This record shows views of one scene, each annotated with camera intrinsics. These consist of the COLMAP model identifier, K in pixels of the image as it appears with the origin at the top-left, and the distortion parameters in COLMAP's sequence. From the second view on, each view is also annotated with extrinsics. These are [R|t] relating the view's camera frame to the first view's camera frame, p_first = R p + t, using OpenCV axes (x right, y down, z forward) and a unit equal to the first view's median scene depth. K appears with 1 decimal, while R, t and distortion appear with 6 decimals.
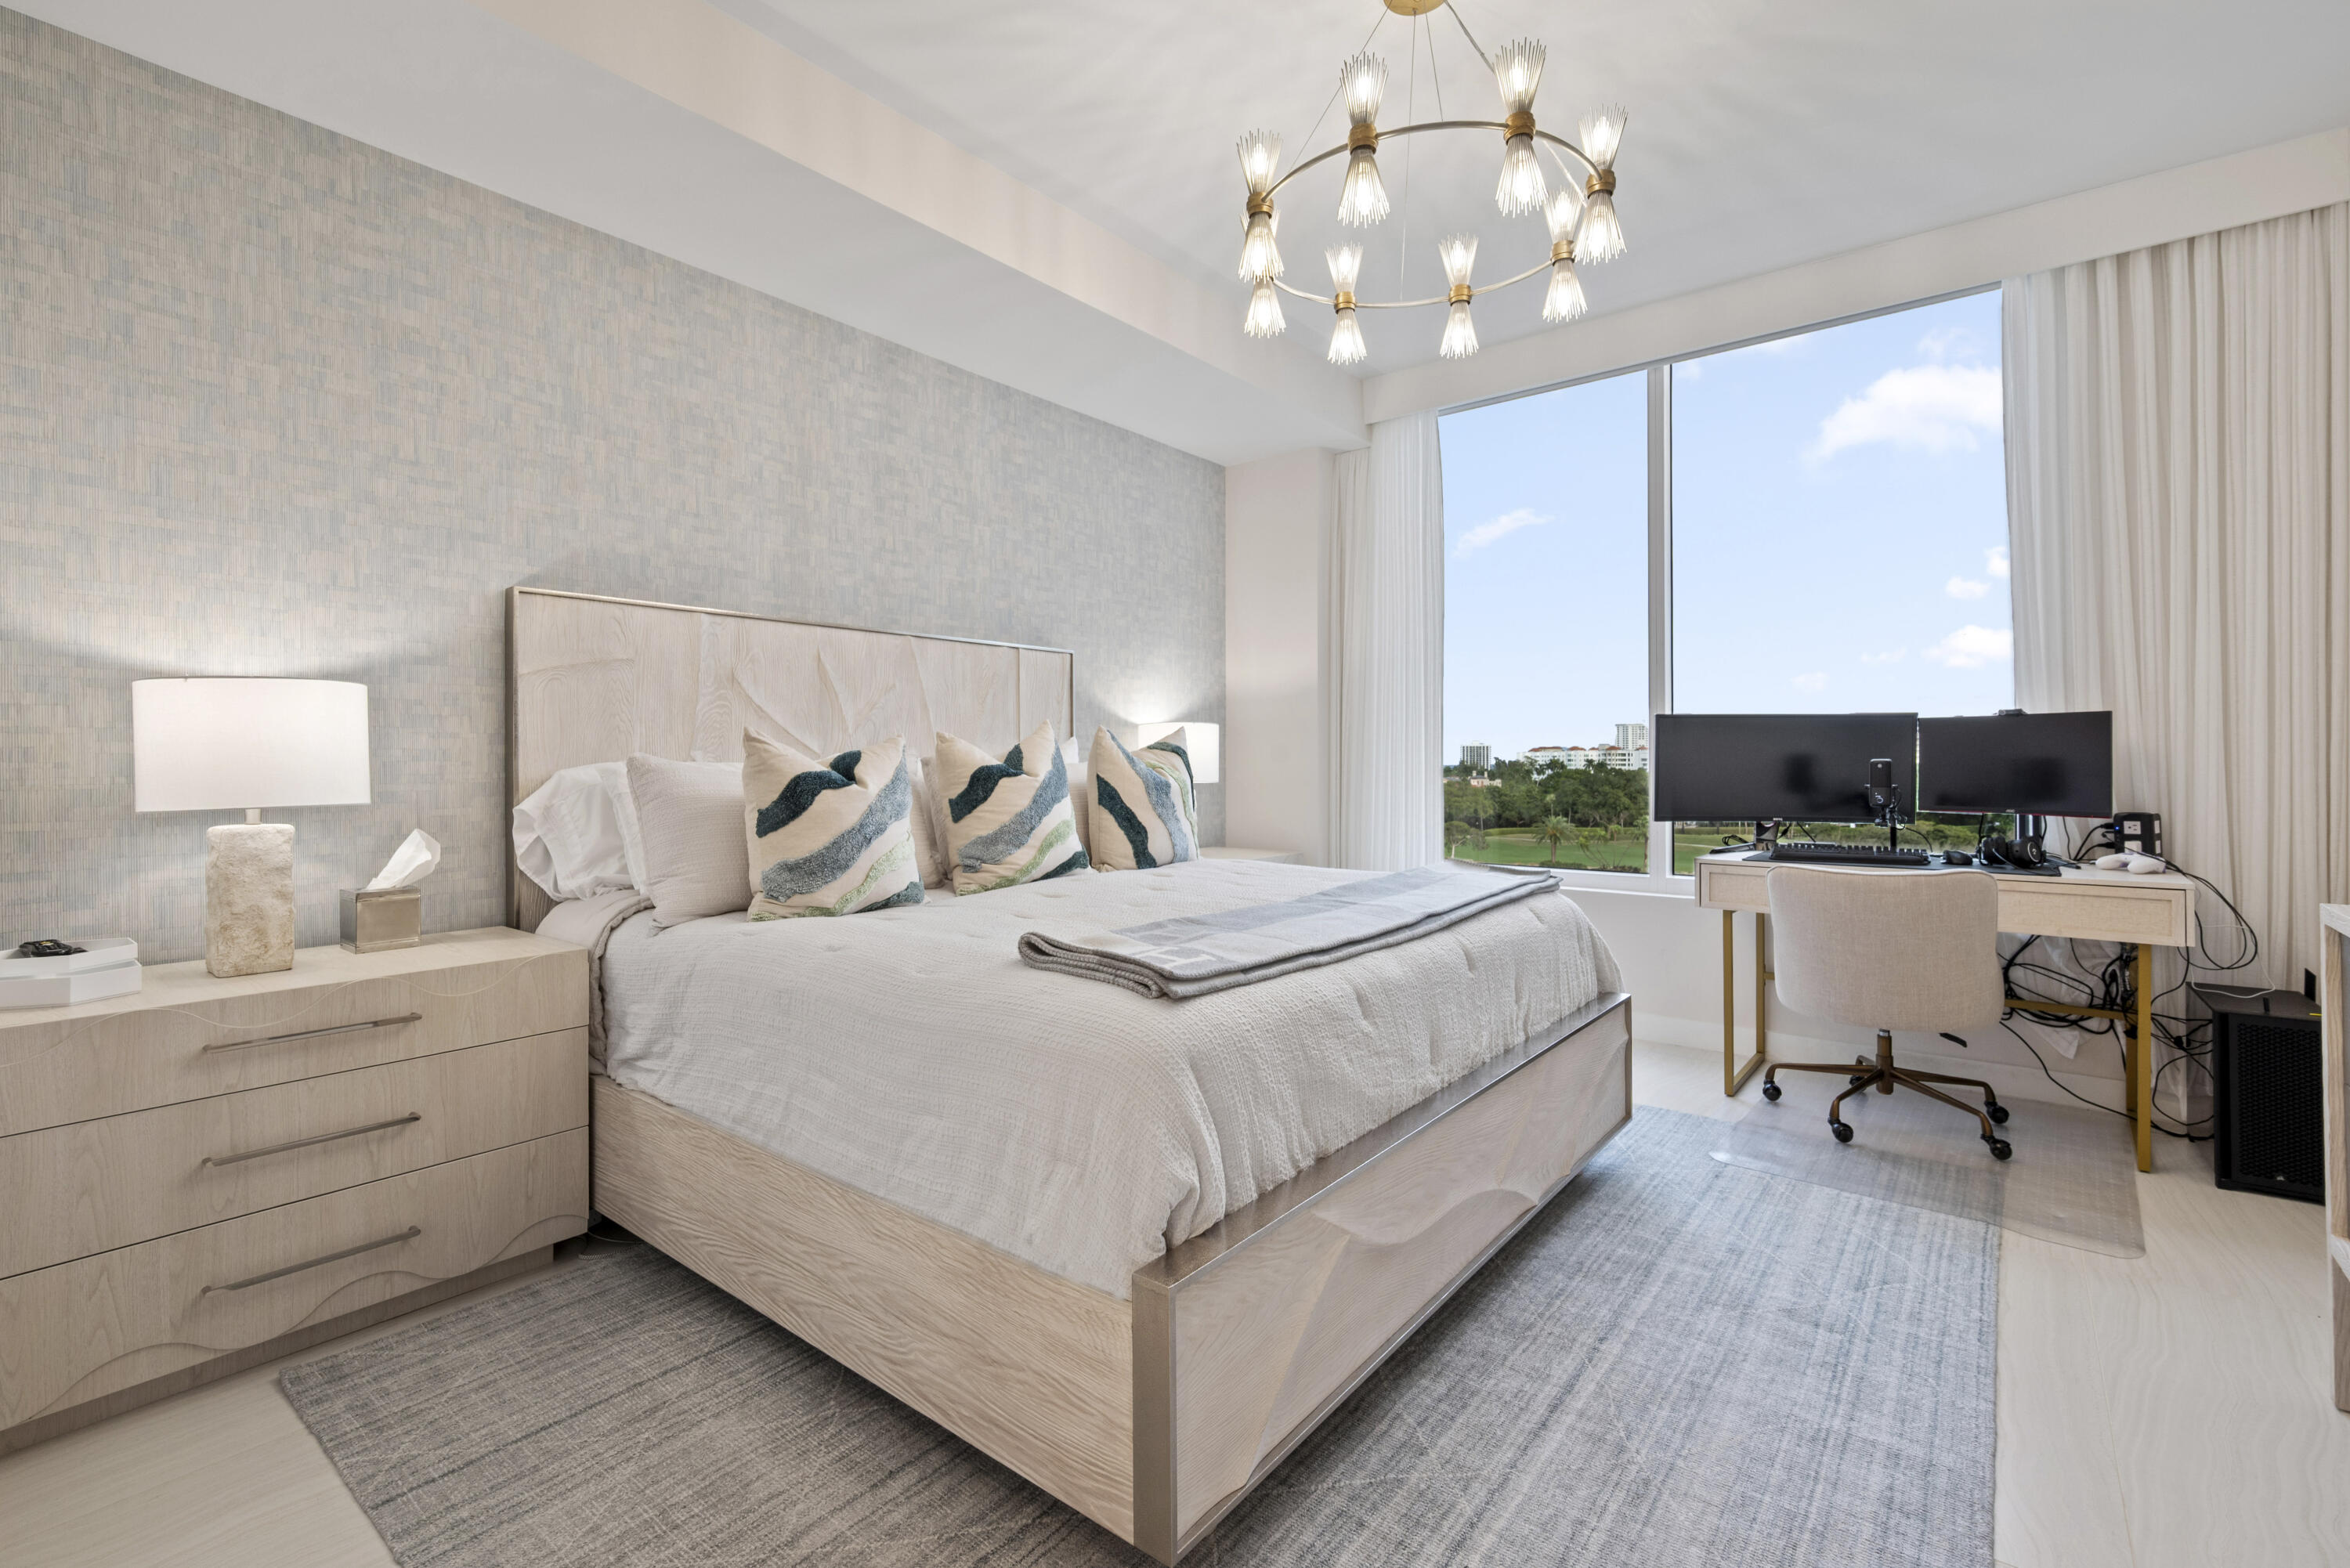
lens RADIAL K [[1031.3, 0, 1175.6], [0, 1031.3, 760.5], [0, 0, 1]] dist [-0.000757, 0.000325]
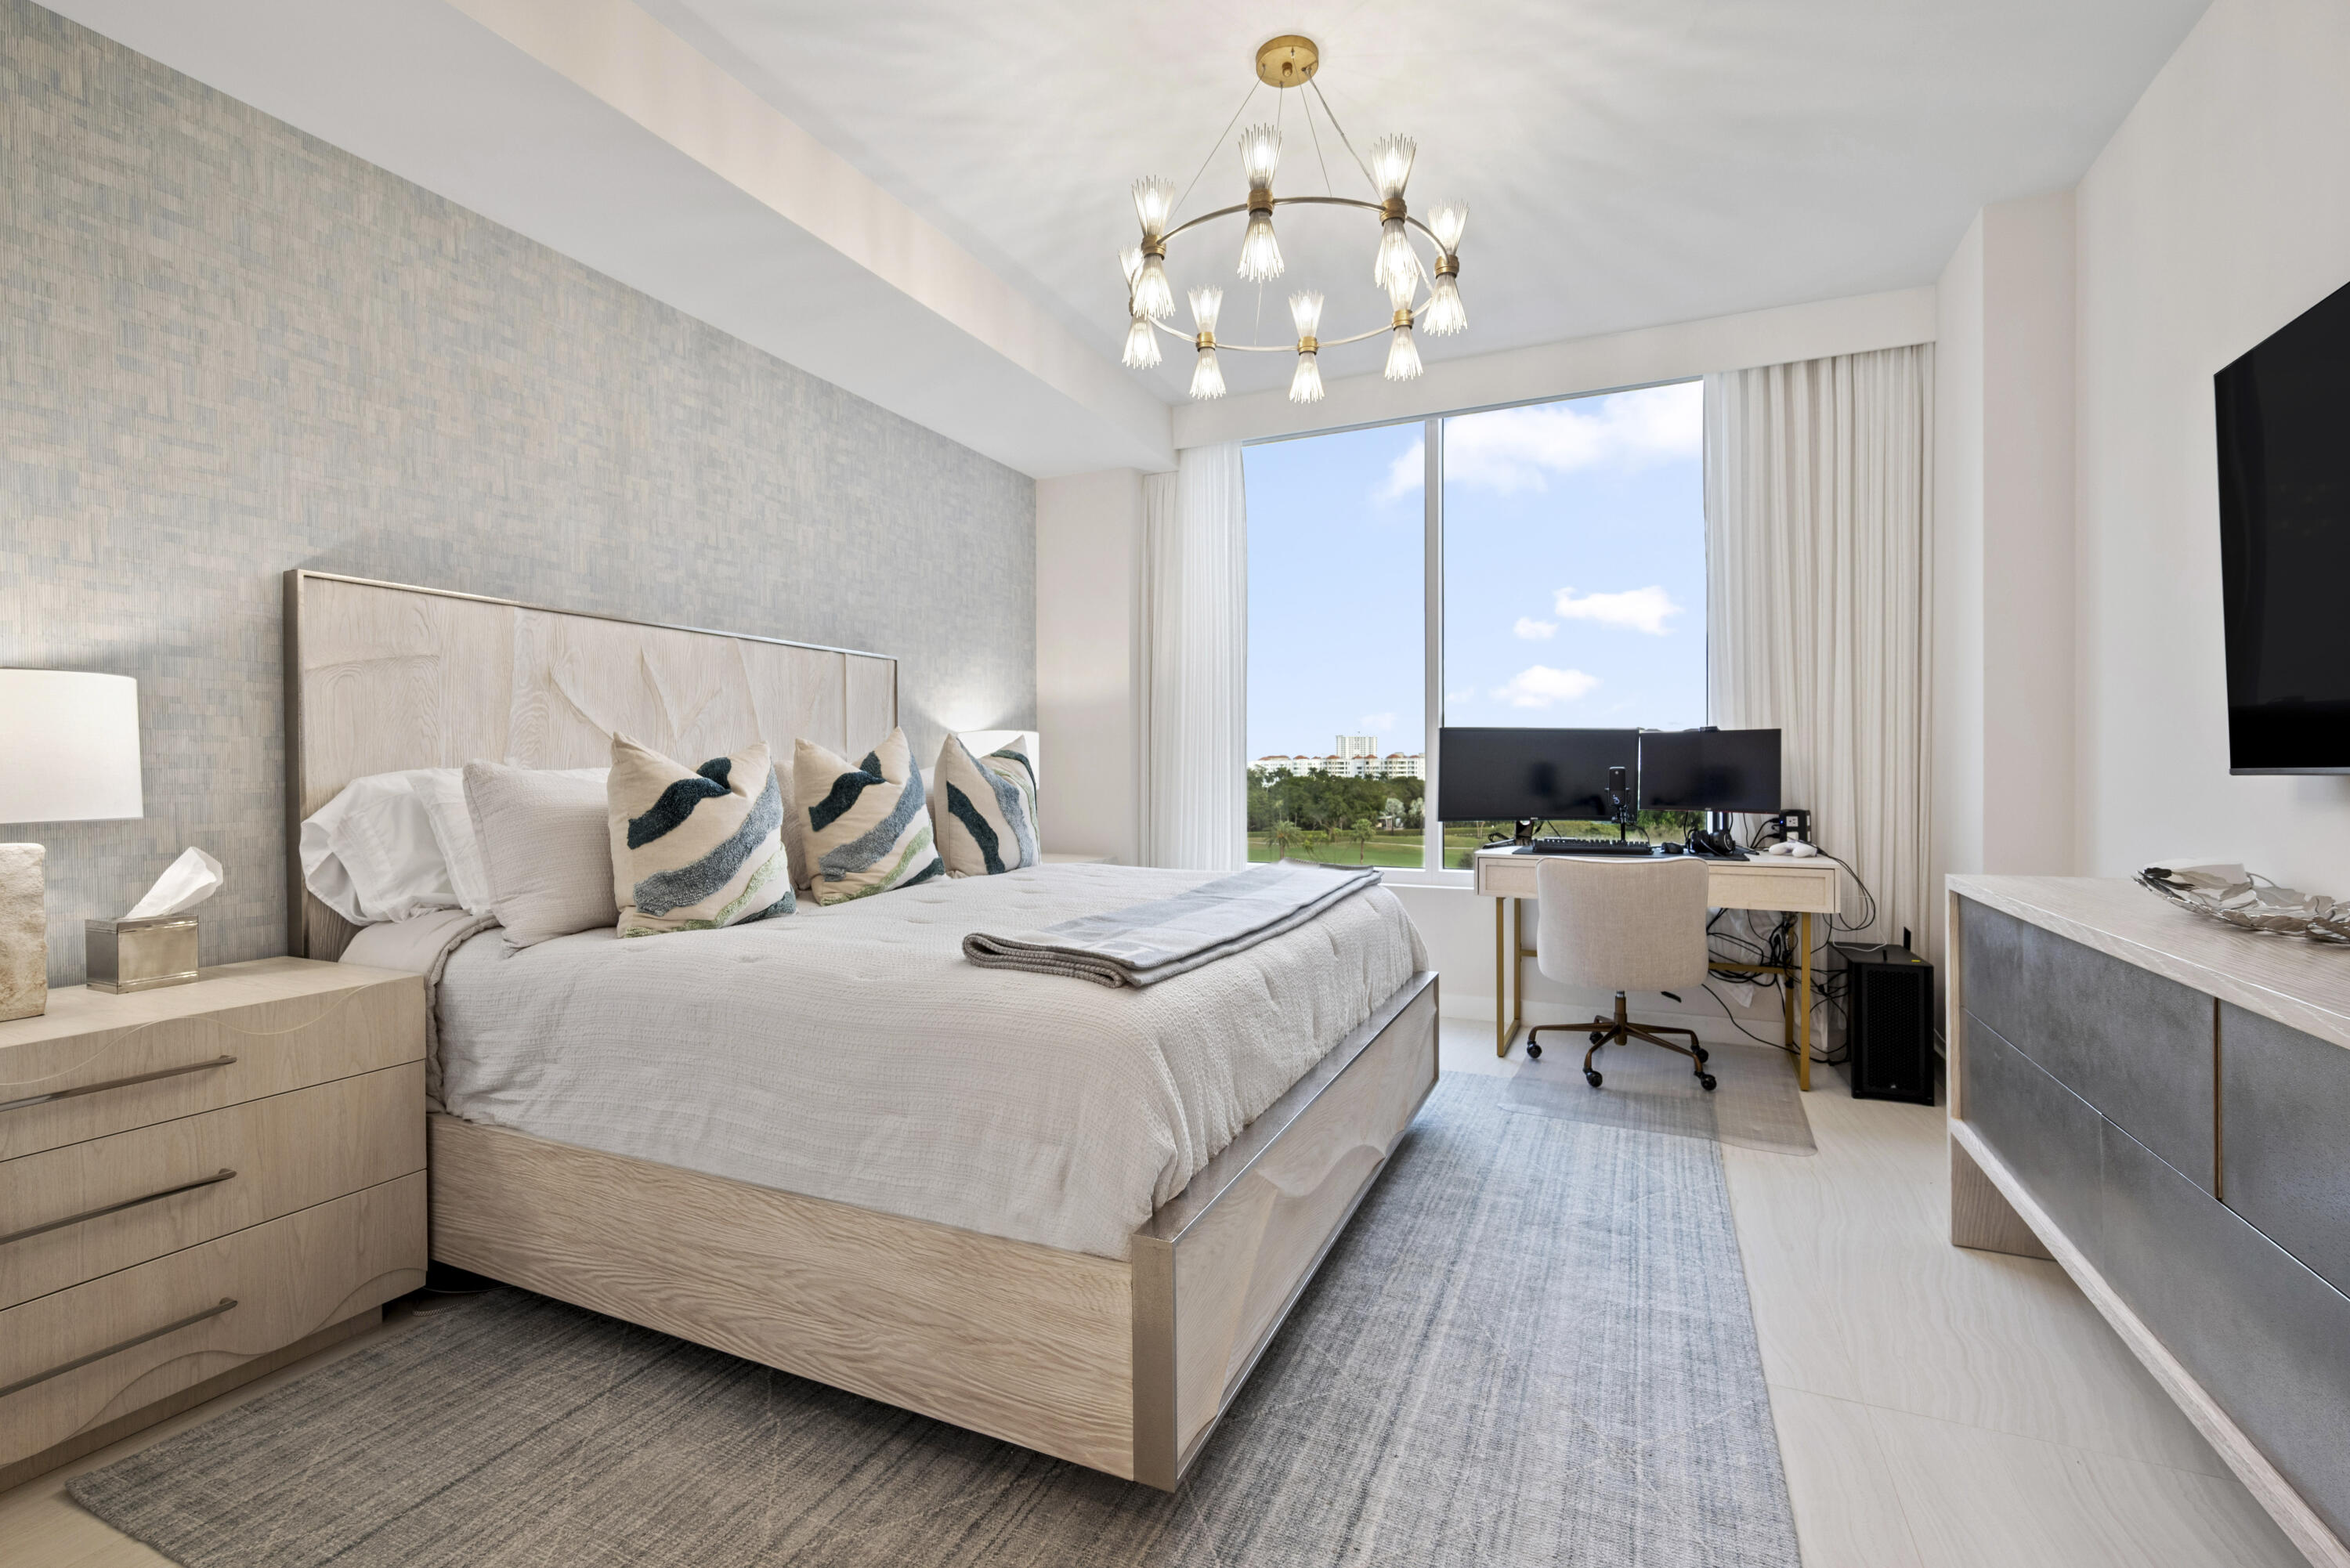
lens RADIAL K [[1022.1, 0, 1177.5], [0, 1022.1, 779.9], [0, 0, 1]] dist [-0.000673, 0.000446]
pose [[0.968942, -0.002636, 0.247274, -0.151549], [-0.000085, 0.999940, 0.010993, 0.000859], [-0.247288, -0.010673, 0.968883, -0.034629]]
